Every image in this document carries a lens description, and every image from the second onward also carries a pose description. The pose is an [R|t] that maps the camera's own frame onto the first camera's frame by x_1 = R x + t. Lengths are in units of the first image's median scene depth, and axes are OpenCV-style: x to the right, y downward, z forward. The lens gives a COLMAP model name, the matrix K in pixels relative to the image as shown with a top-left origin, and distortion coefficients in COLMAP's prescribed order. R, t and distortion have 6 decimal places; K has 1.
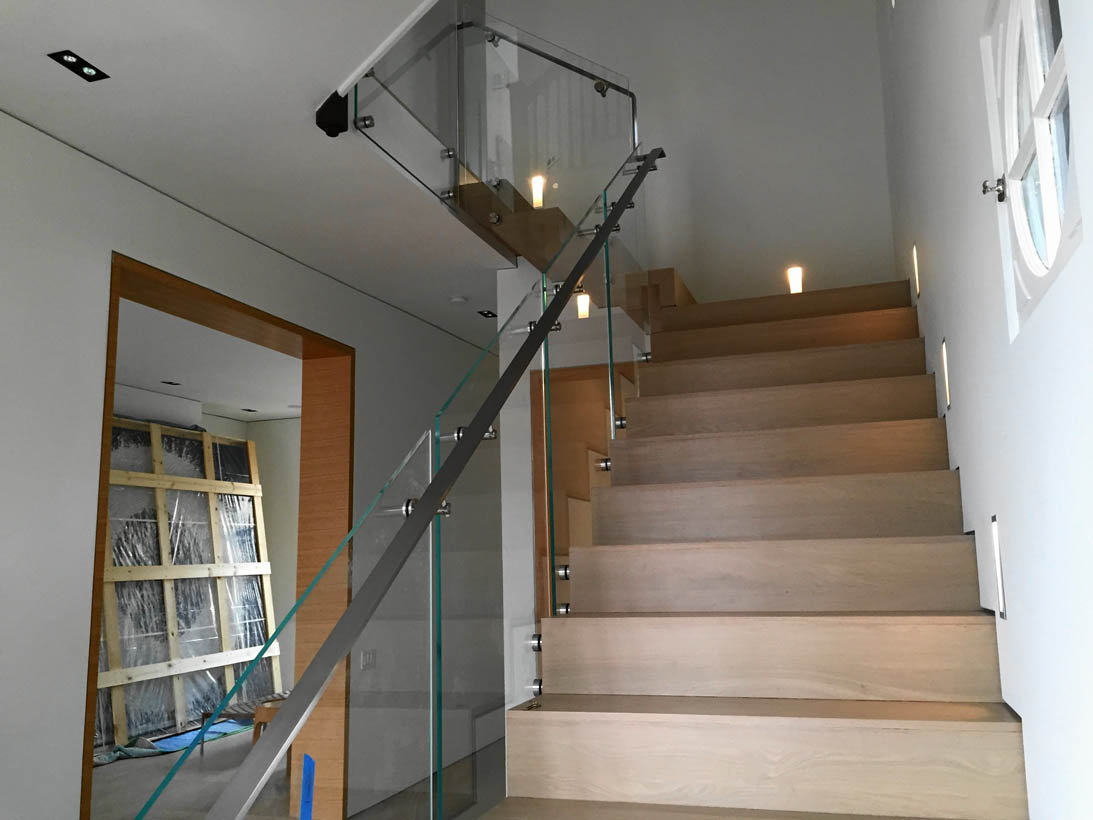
lens RADIAL K [[940.2, 0, 547.4], [0, 940.2, 409.0], [0, 0, 1]] dist [0.068203, -0.024687]
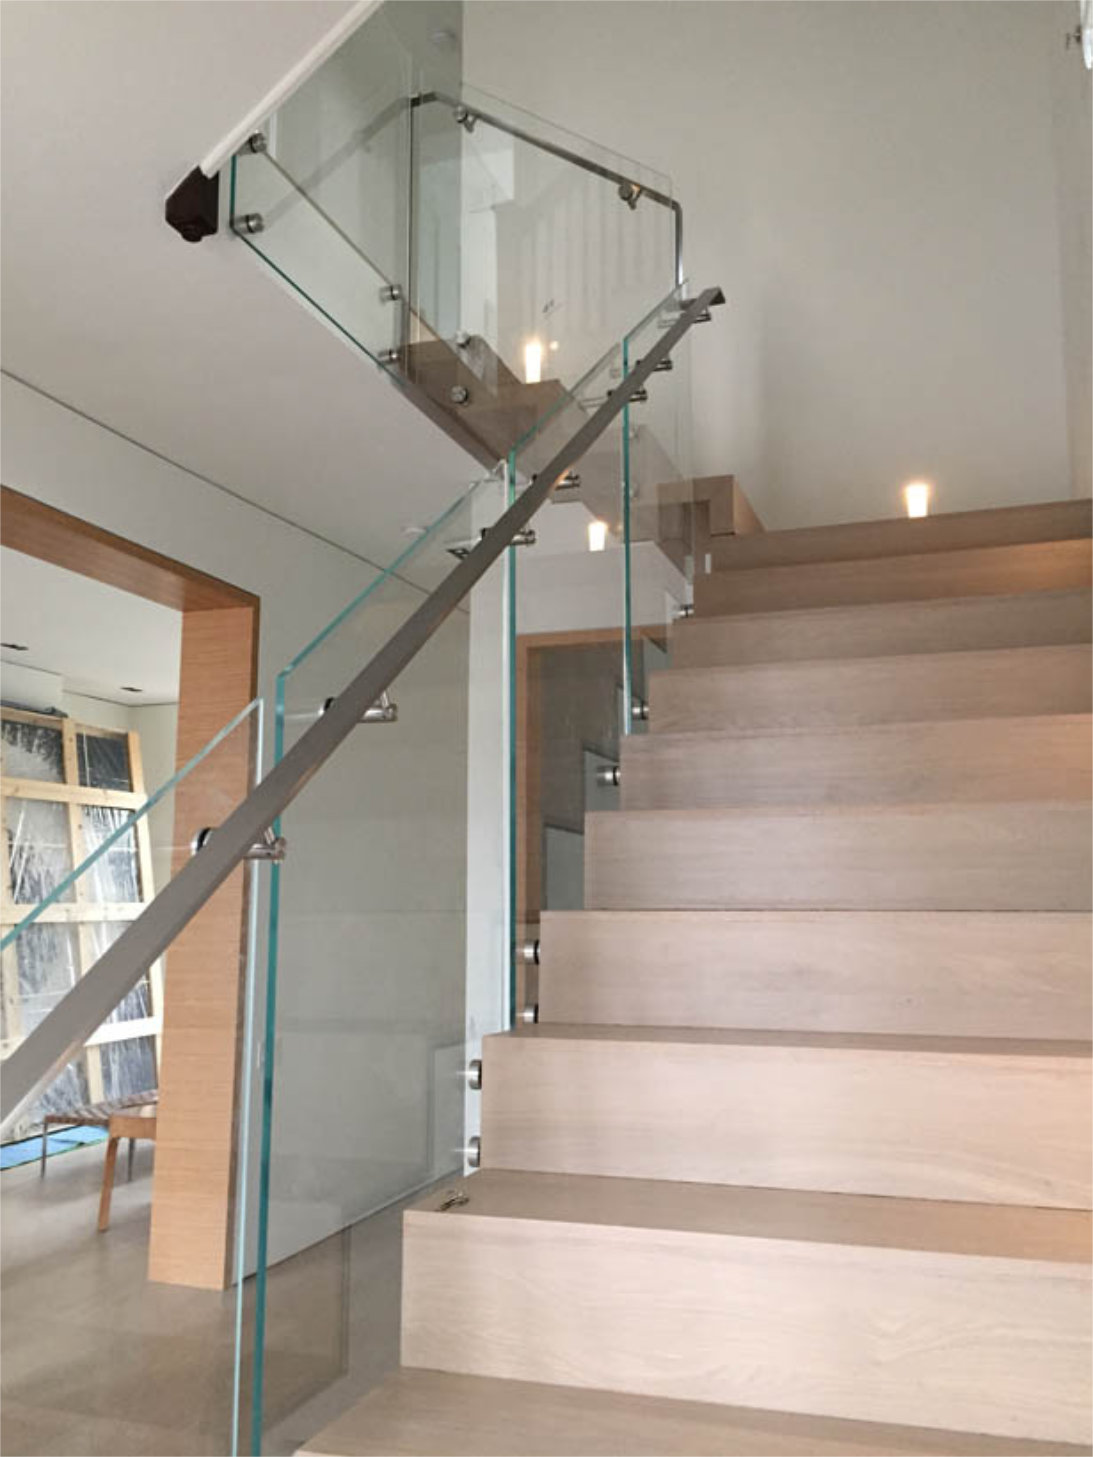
lens RADIAL K [[1253.3, 0, 551.4], [0, 1253.3, 736.6], [0, 0, 1]] dist [0.068203, -0.024687]
pose [[0.999685, 0.023867, -0.007717, 0.020817], [-0.023649, 0.999348, 0.027298, 0.009063], [0.008364, -0.027107, 0.999598, 0.131160]]
